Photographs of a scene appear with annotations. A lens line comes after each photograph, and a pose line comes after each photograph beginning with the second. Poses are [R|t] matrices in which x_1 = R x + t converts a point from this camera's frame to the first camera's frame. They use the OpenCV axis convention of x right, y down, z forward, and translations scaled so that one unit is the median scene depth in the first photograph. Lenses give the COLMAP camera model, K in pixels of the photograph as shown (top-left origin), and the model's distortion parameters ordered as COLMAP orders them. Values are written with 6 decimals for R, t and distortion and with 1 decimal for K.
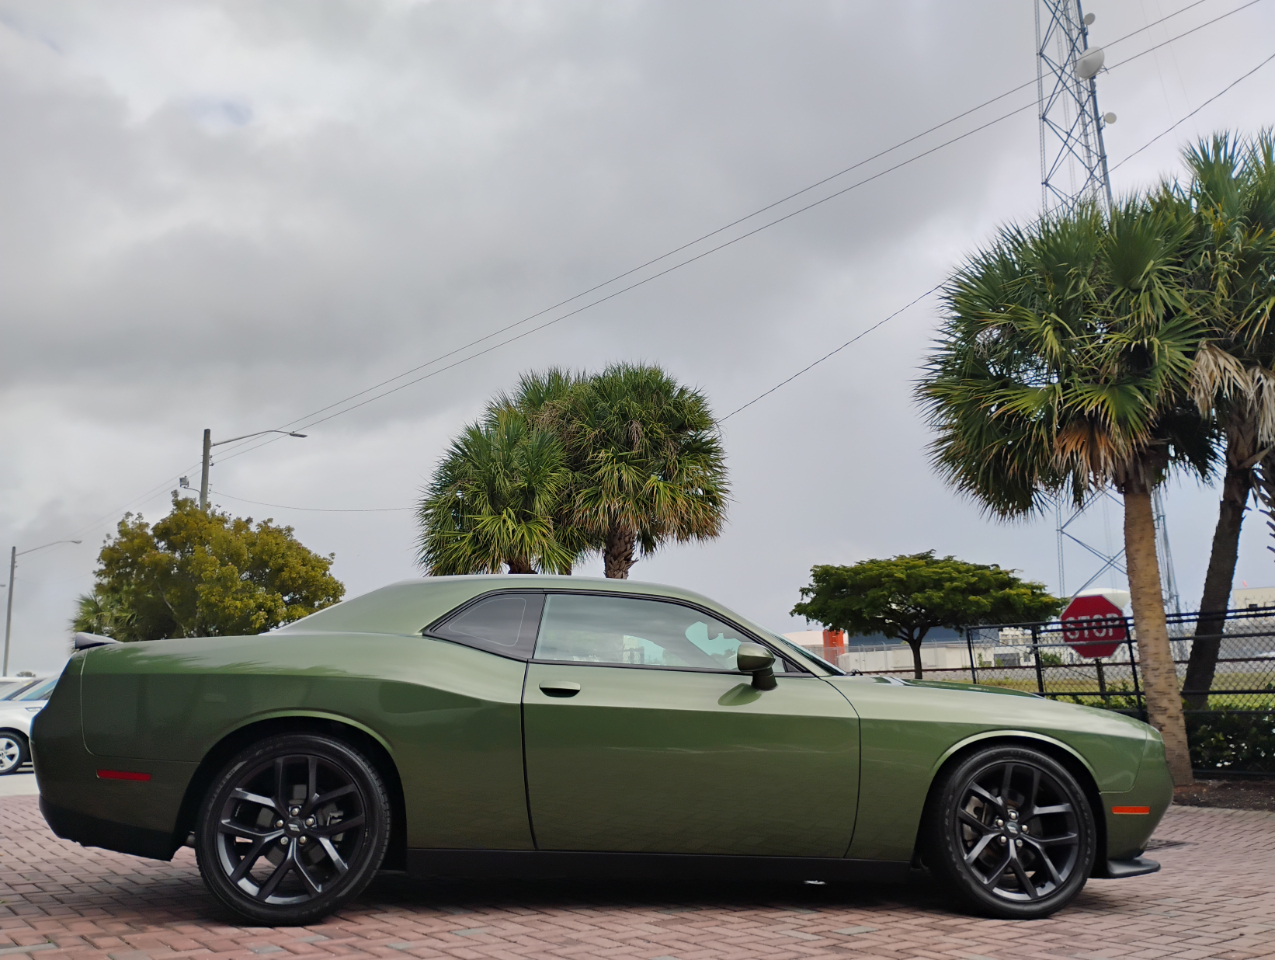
lens RADIAL K [[1056.3, 0, 636.3], [0, 1056.3, 476.2], [0, 0, 1]] dist [0.060556, -0.086858]
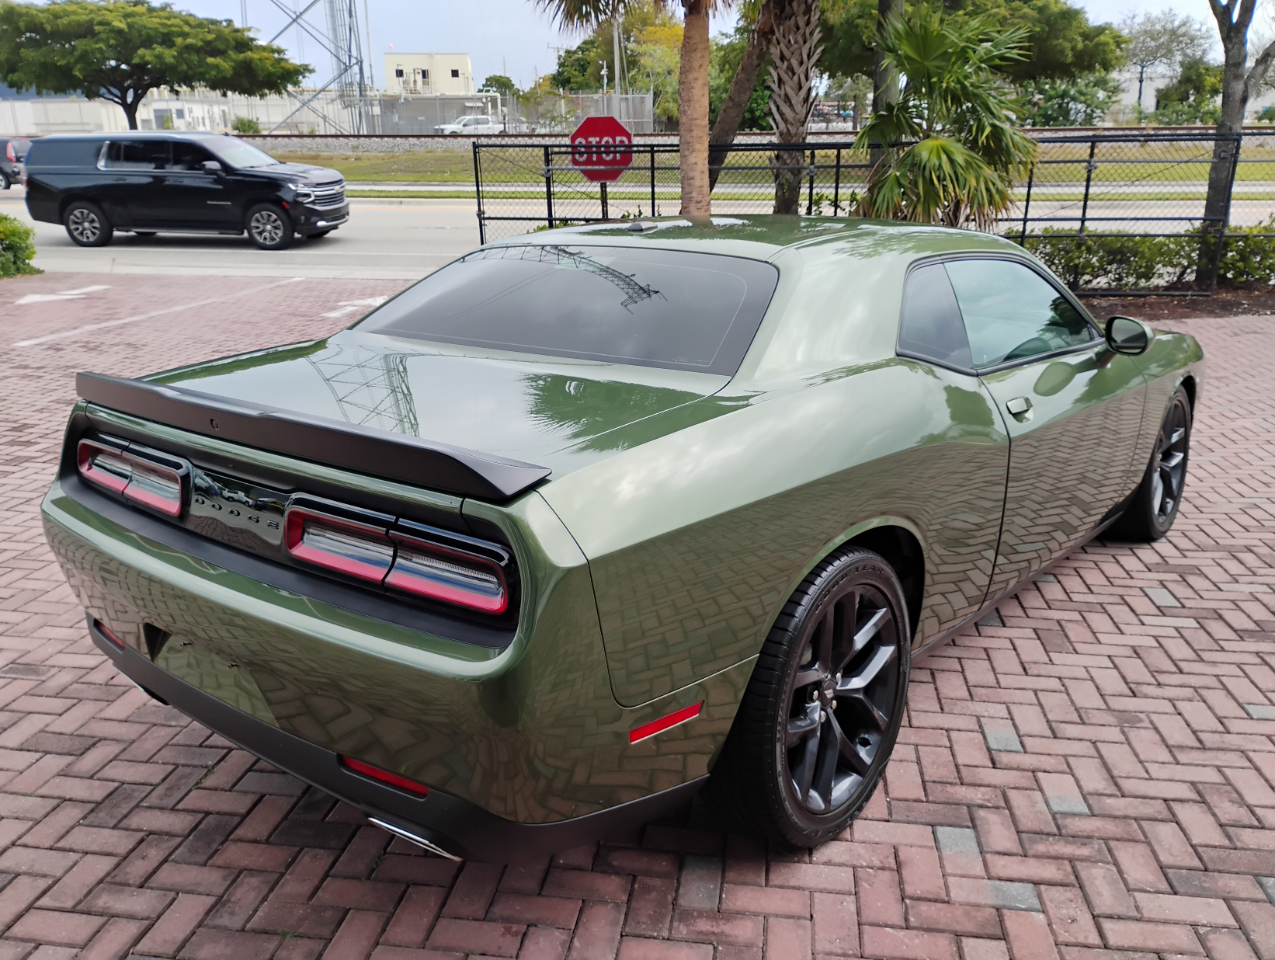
lens RADIAL K [[1021.8, 0, 656.3], [0, 1021.8, 526.8], [0, 0, 1]] dist [0.004394, -0.012204]
pose [[0.724285, -0.229887, 0.650049, -0.241453], [-0.145954, 0.870300, 0.470400, -0.010258], [-0.673876, -0.435581, 0.596792, 0.238698]]
